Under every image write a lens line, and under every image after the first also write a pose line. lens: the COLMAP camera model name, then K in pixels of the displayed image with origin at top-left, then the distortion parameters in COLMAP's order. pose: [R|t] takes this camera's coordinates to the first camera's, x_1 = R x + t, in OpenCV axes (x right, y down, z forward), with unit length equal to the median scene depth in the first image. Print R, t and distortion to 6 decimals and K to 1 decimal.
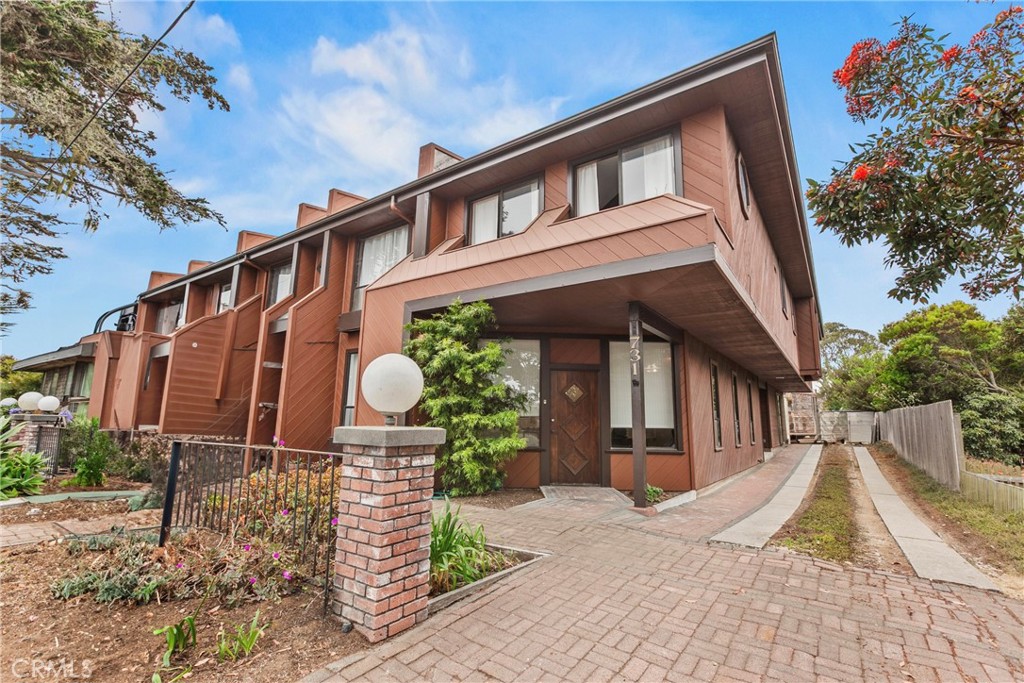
lens RADIAL K [[456.9, 0, 512.2], [0, 456.9, 341.4], [0, 0, 1]] dist [0.001357, -0.003286]
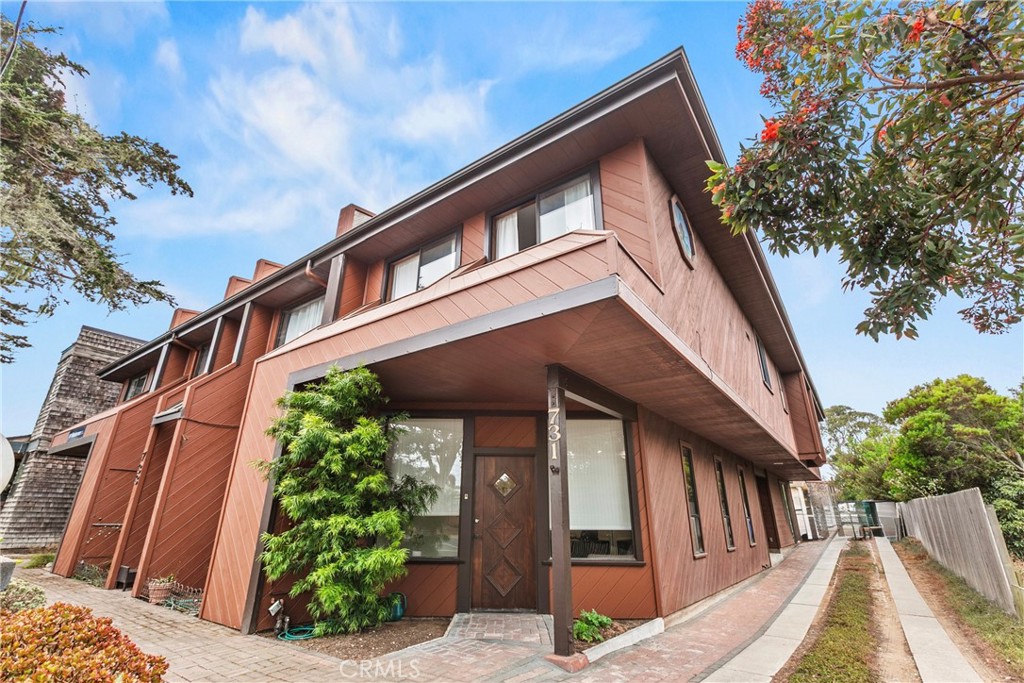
lens RADIAL K [[456.9, 0, 508.6], [0, 456.9, 338.9], [0, 0, 1]] dist [0.001357, -0.003286]
pose [[0.999835, -0.016010, -0.008580, 0.147011], [0.014008, 0.980321, -0.196912, 0.018990], [0.011564, 0.196759, 0.980384, 0.154491]]
